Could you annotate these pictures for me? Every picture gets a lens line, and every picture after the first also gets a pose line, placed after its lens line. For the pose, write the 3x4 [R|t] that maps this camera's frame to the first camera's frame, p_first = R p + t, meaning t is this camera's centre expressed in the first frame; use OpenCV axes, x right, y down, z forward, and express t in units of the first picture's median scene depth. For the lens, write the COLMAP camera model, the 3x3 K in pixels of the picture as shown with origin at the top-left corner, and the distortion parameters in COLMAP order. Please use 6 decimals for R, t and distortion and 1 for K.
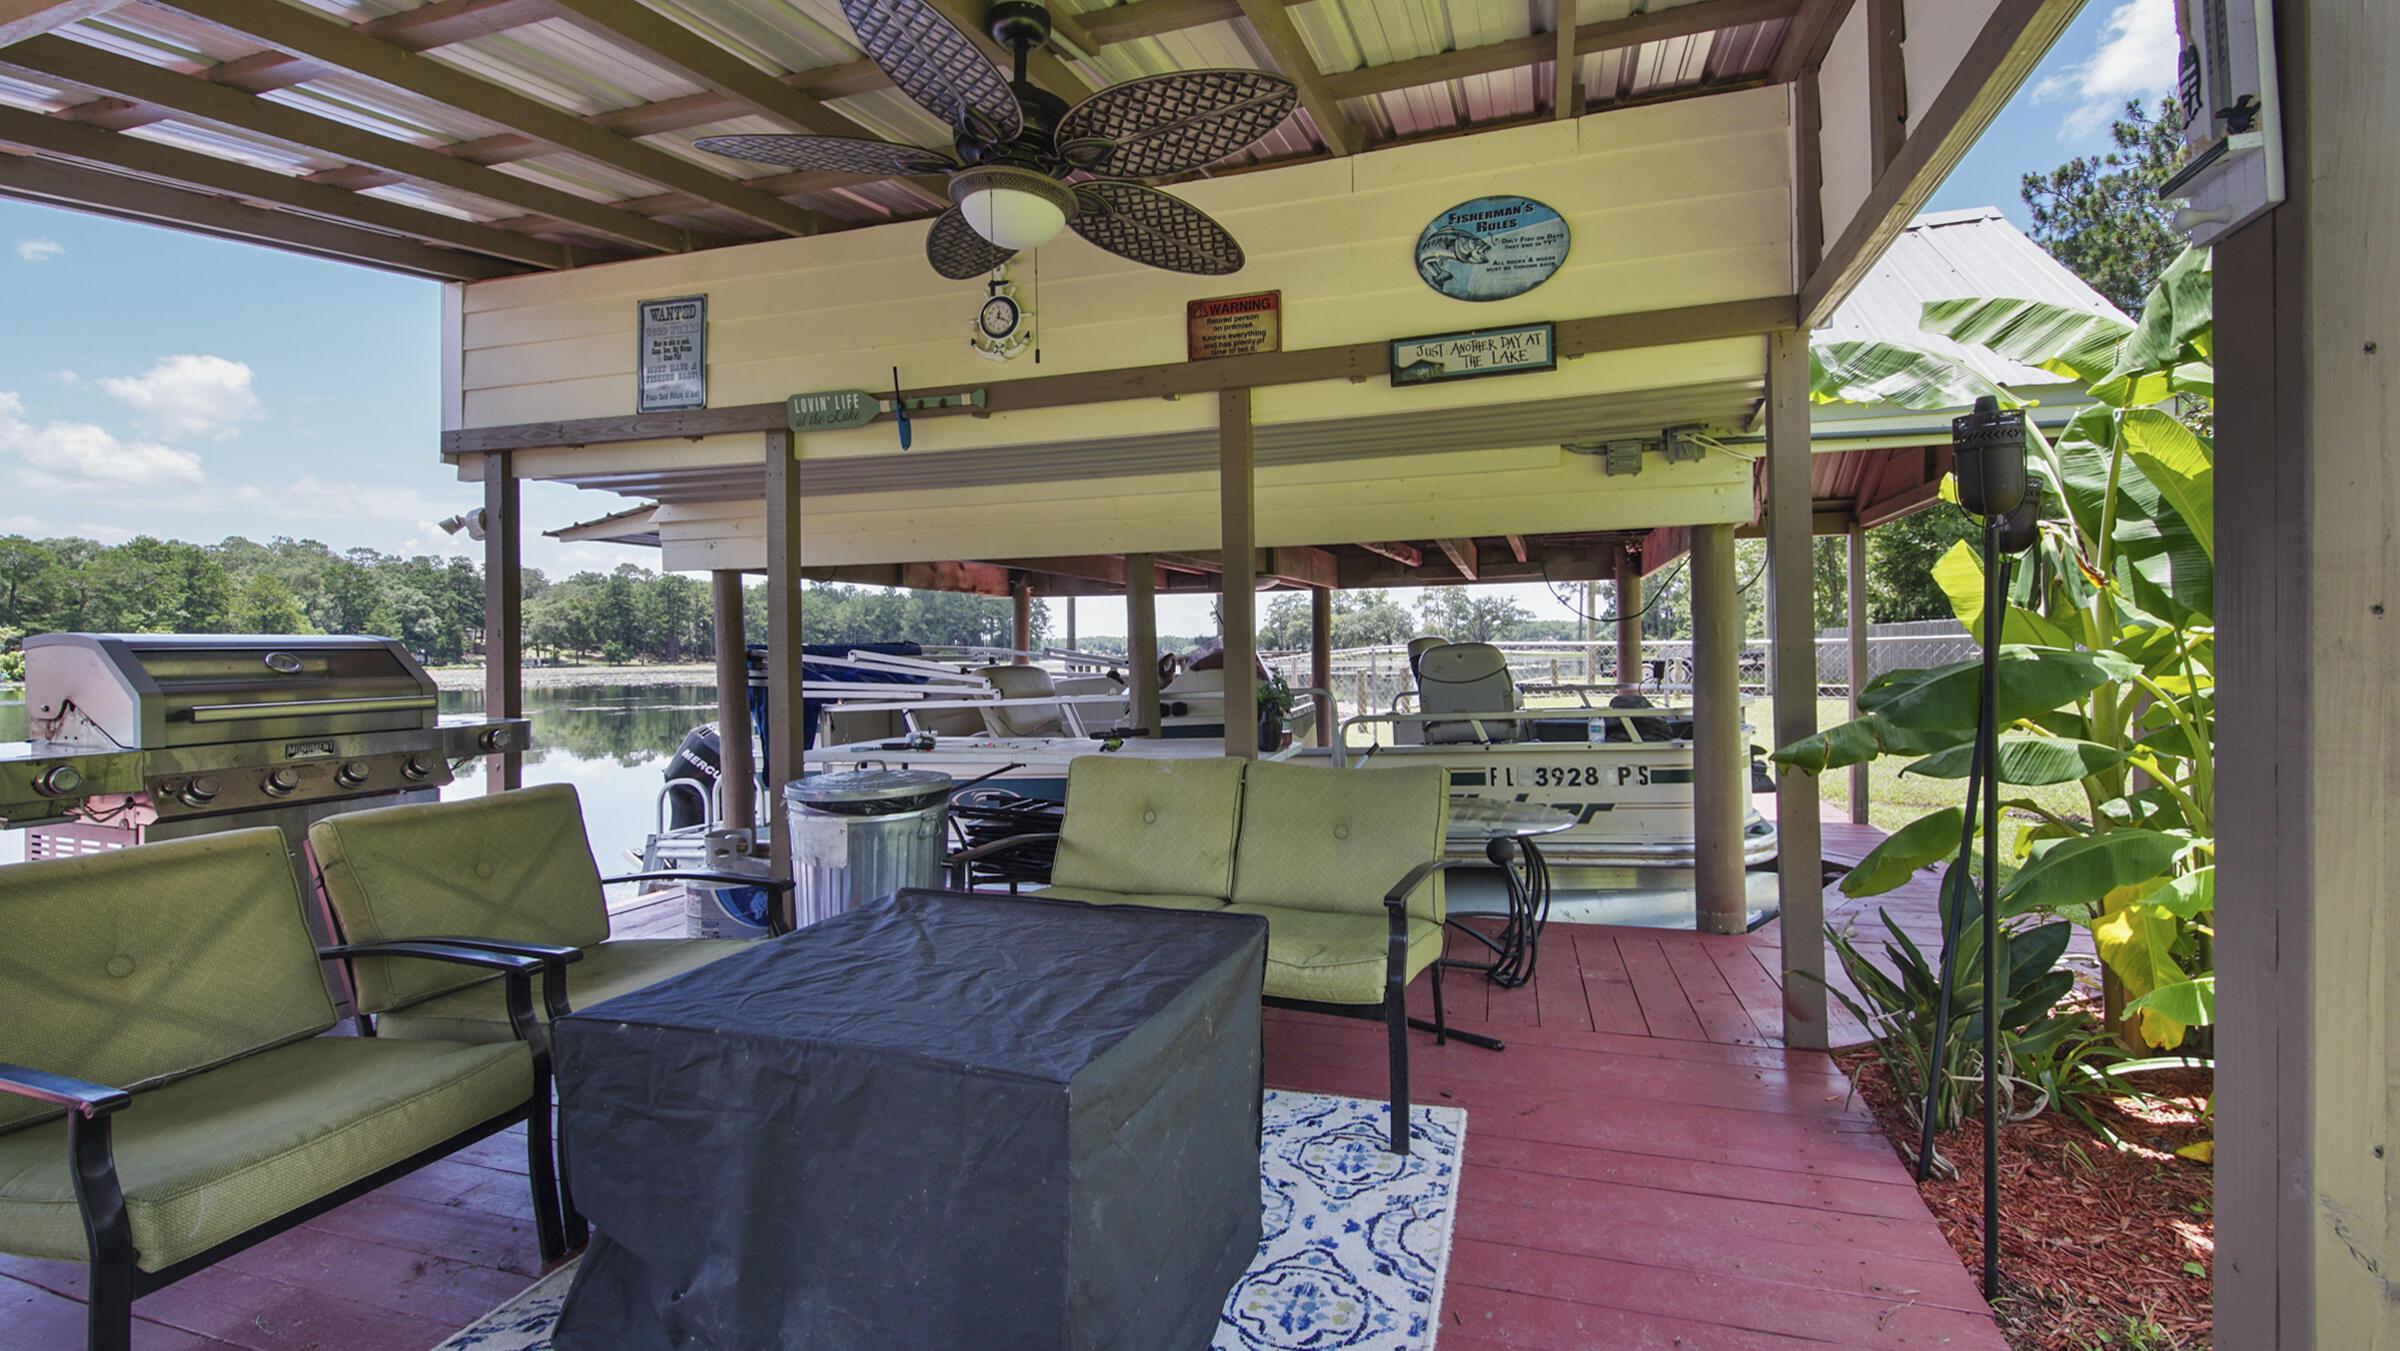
lens RADIAL K [[1051.2, 0, 1198.2], [0, 1051.2, 660.1], [0, 0, 1]] dist [0.044973, -0.027504]
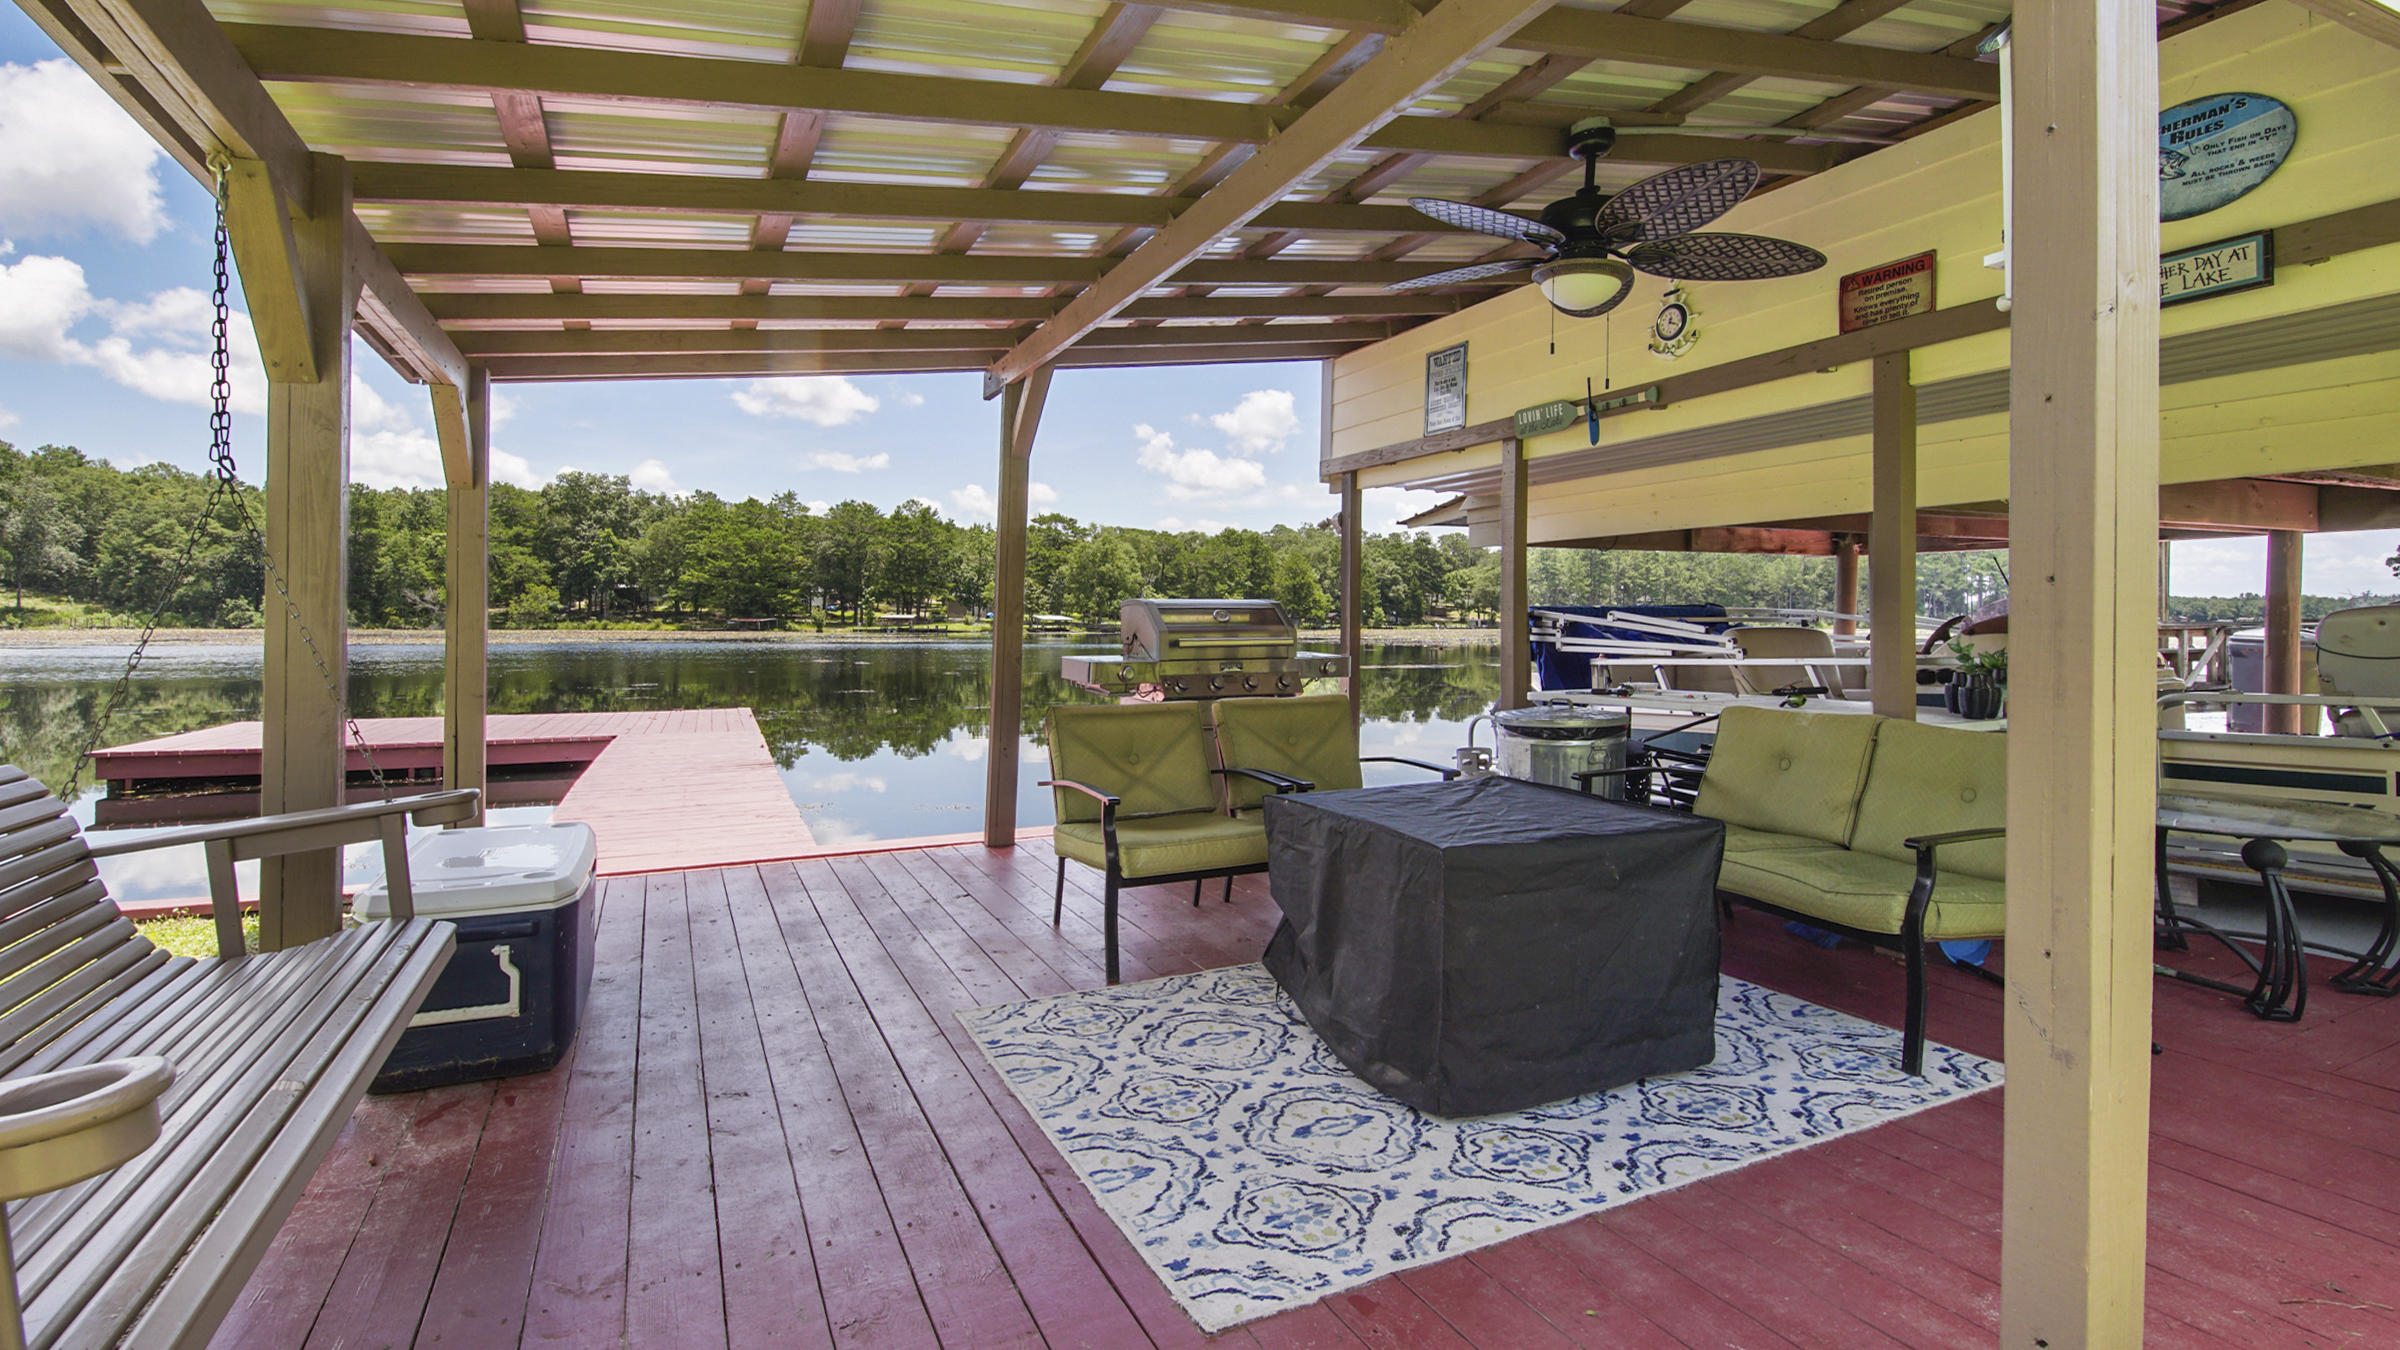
lens RADIAL K [[1097.0, 0, 1183.1], [0, 1097.0, 641.7], [0, 0, 1]] dist [0.025655, 0.000346]
pose [[0.682147, 0.025245, -0.730779, 0.328344], [-0.013386, 0.999668, 0.022038, 0.005030], [0.731093, -0.005251, 0.682258, -0.208406]]
